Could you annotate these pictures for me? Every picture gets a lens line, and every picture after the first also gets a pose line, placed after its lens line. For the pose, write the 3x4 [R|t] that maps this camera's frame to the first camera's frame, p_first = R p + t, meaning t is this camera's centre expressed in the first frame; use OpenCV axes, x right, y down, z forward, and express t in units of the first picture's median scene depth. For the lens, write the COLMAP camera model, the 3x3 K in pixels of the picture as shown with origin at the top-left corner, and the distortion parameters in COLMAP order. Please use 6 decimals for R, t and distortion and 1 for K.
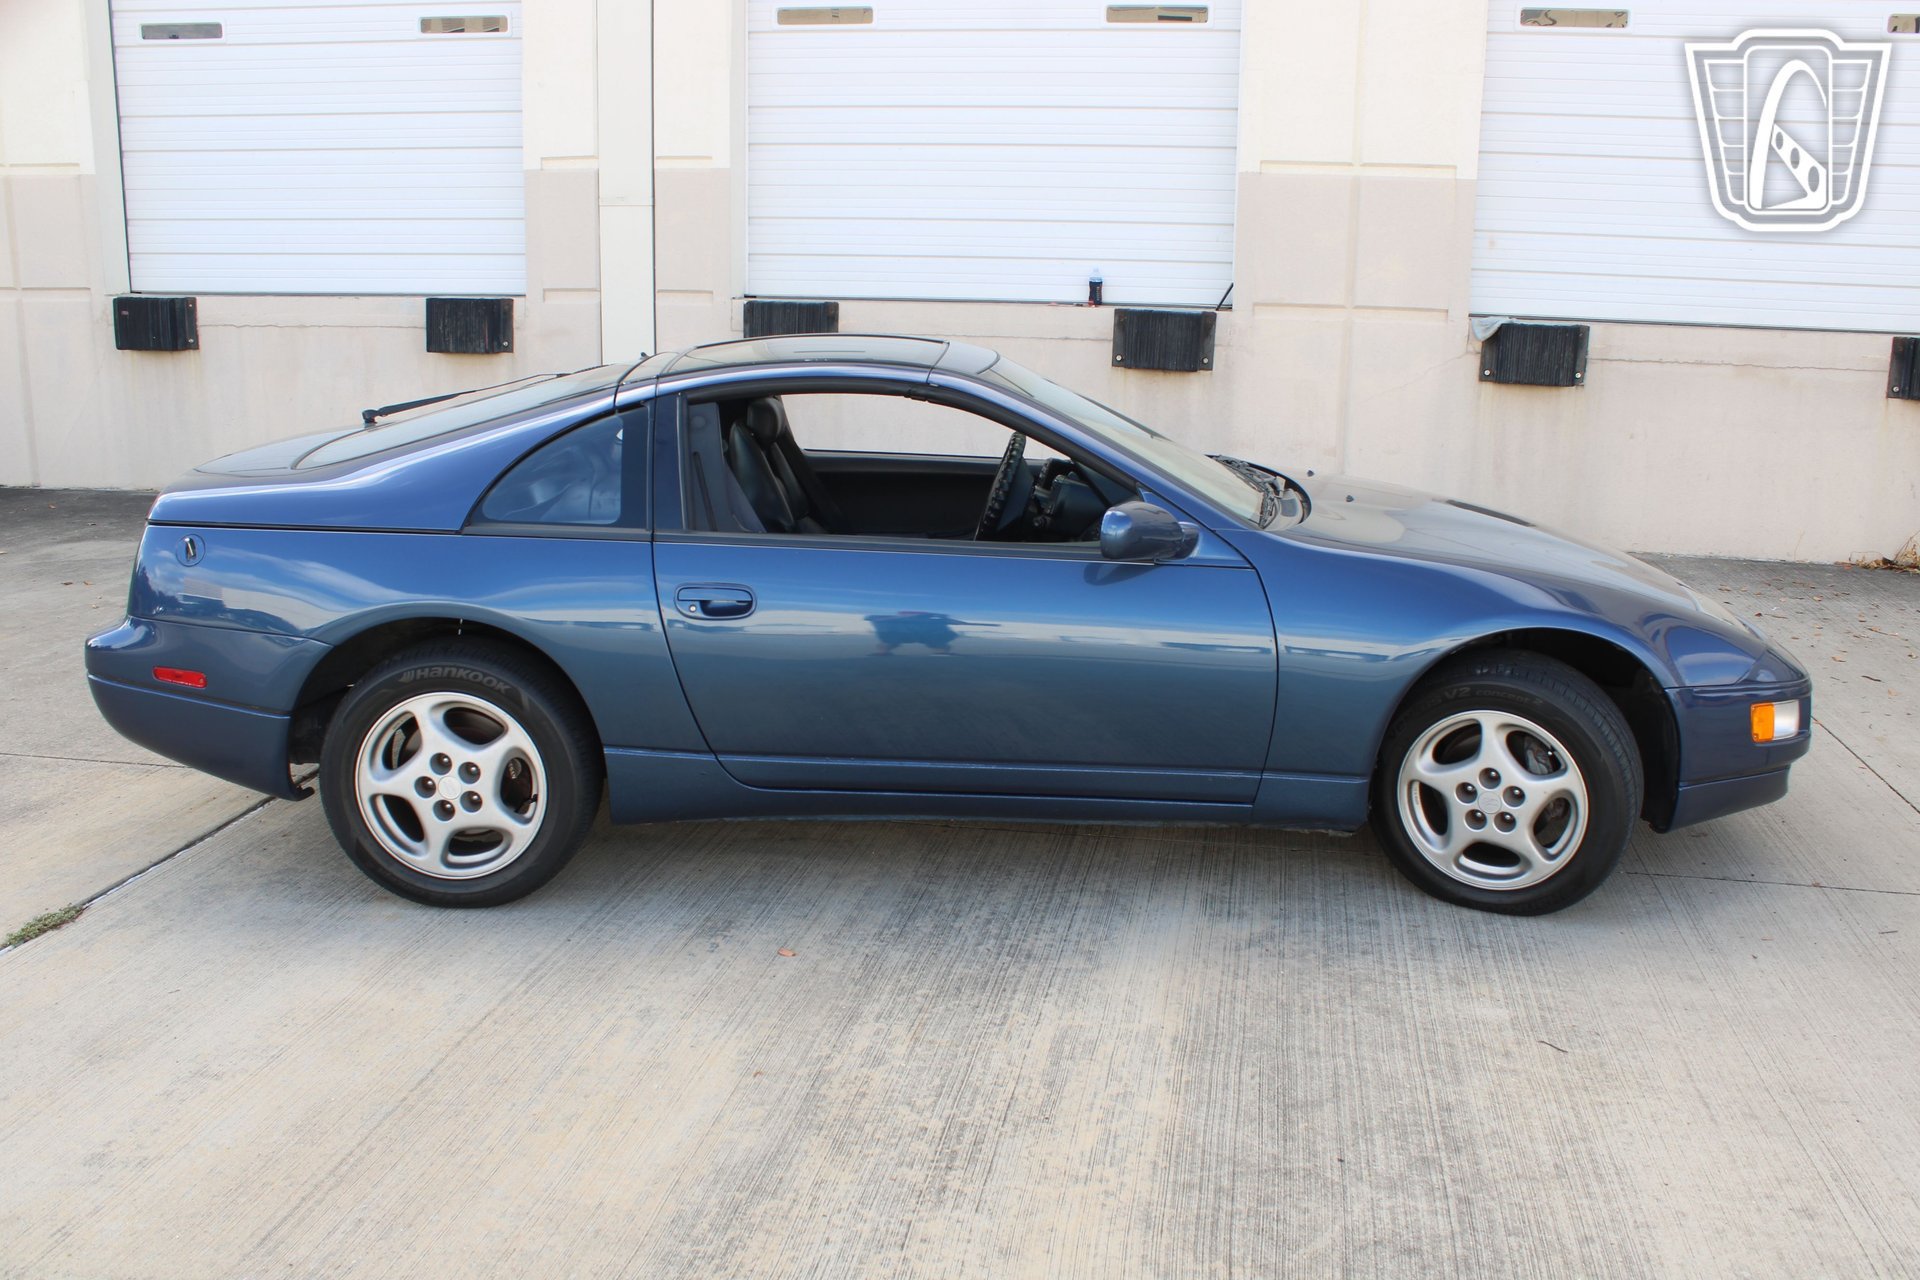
lens RADIAL K [[1755.0, 0, 969.4], [0, 1755.0, 669.6], [0, 0, 1]] dist [-0.157946, 0.161567]
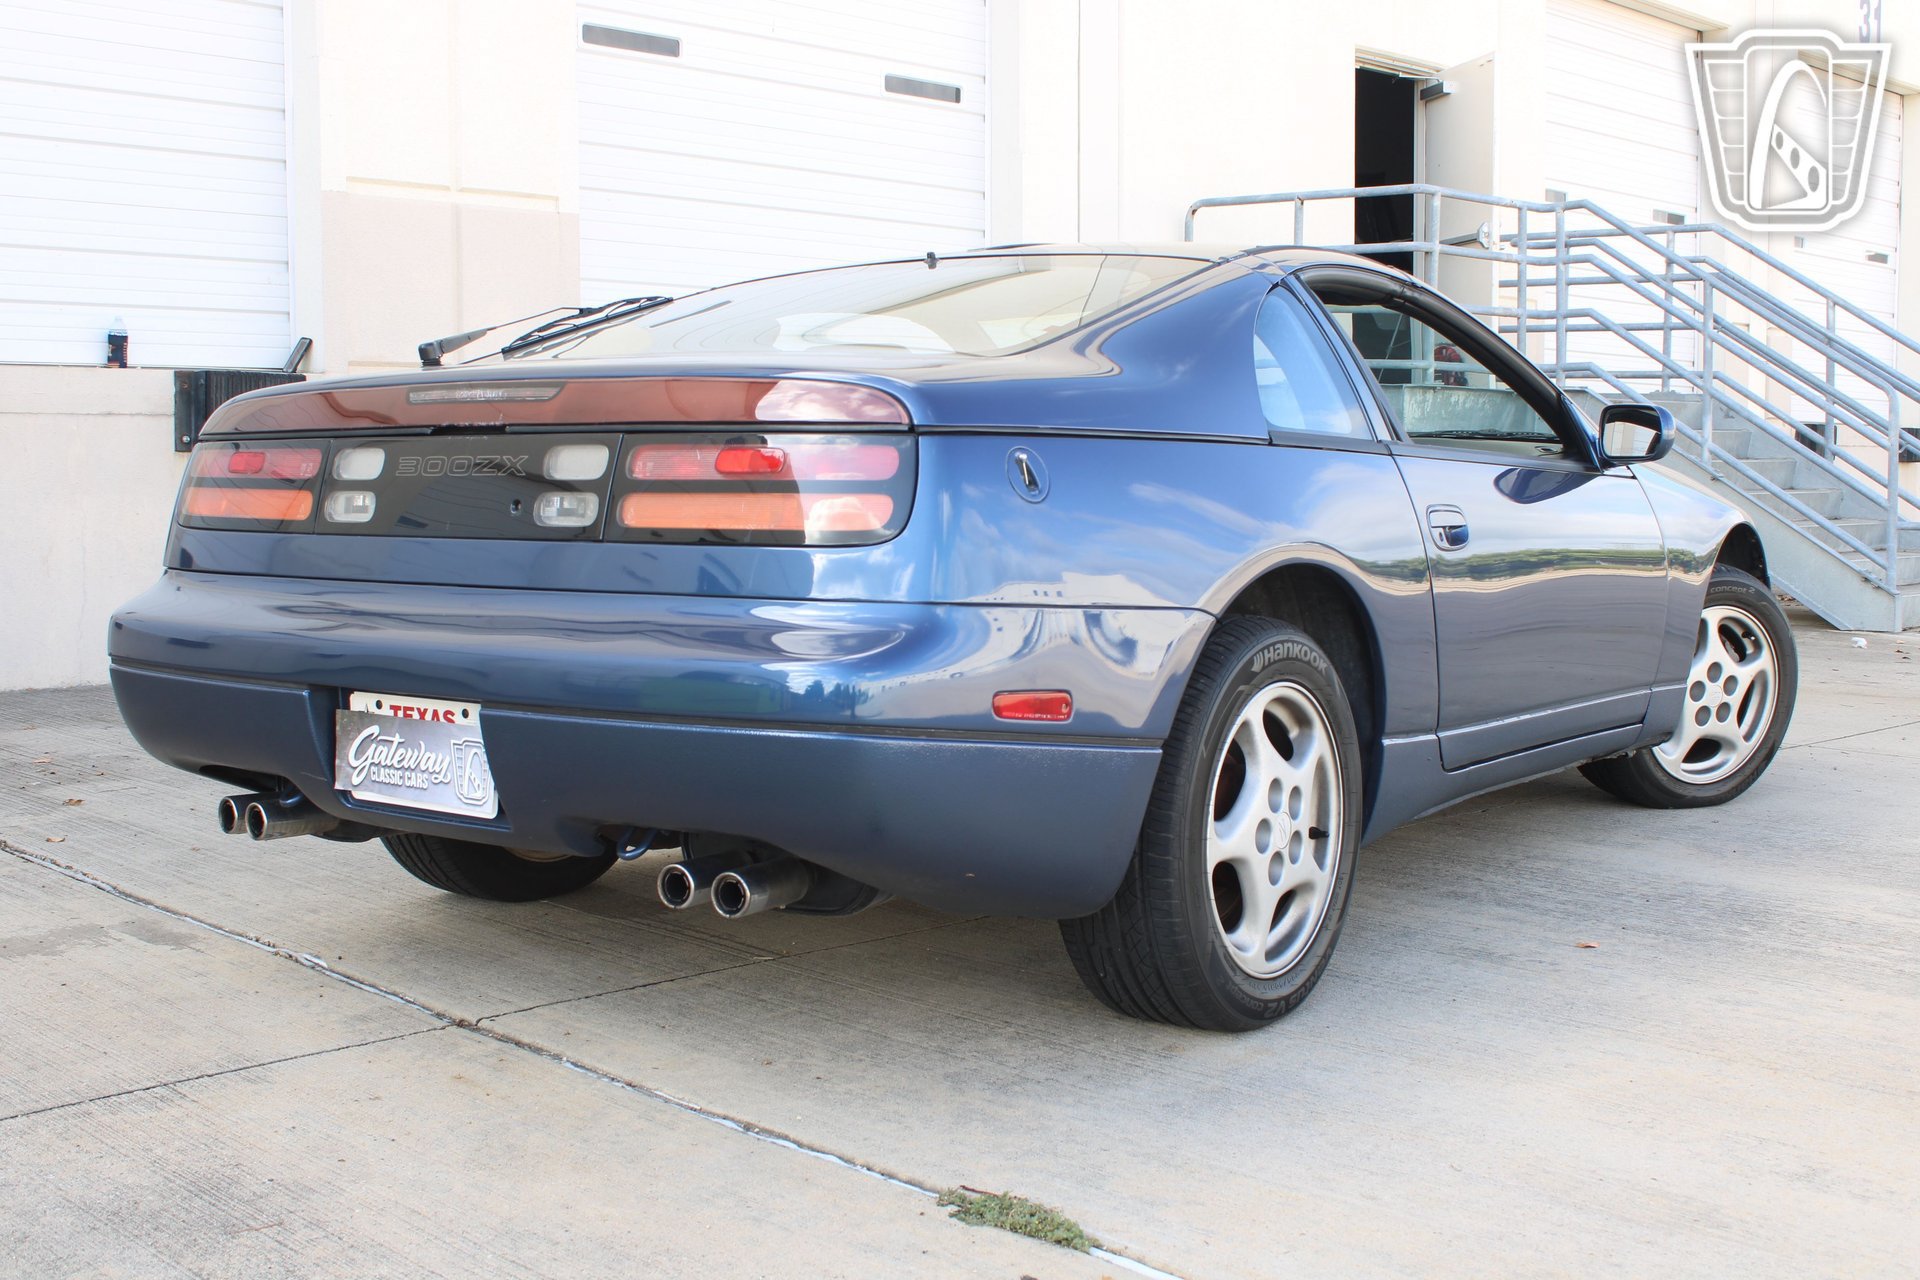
lens RADIAL K [[2148.7, 0, 955.9], [0, 2148.7, 635.3], [0, 0, 1]] dist [-0.125051, 0.177869]
pose [[0.586920, -0.081678, 0.805514, -1.030885], [0.199814, 0.978737, -0.046347, 0.008295], [-0.784601, 0.188155, 0.590761, 0.604721]]
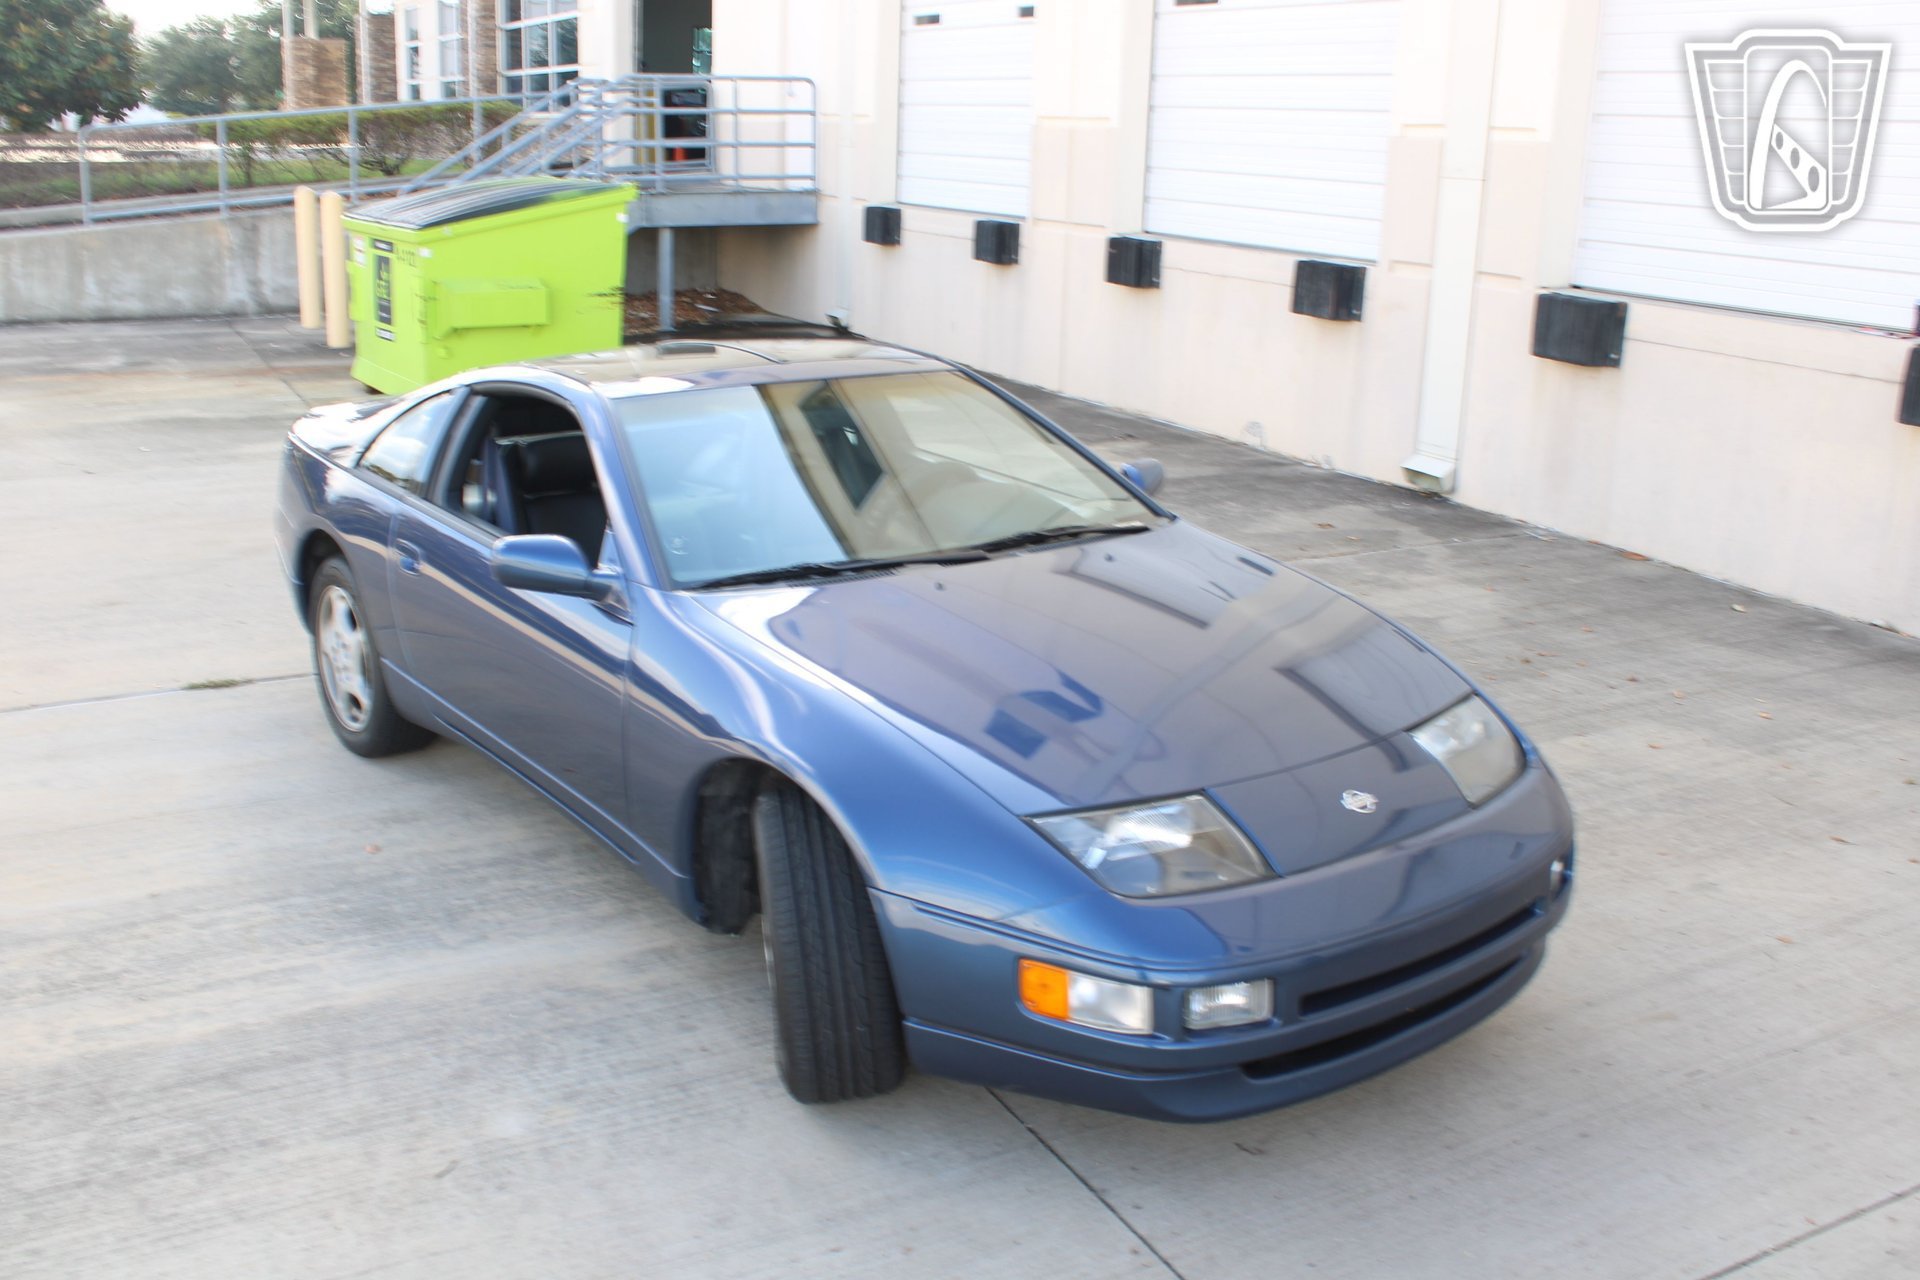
lens RADIAL K [[1801.2, 0, 1002.9], [0, 1801.2, 664.0], [0, 0, 1]] dist [-0.146353, 0.130110]
pose [[0.620489, 0.230408, -0.749604, 1.037813], [-0.205041, 0.970279, 0.128514, -0.207449], [0.756936, 0.073958, 0.649291, 0.505318]]
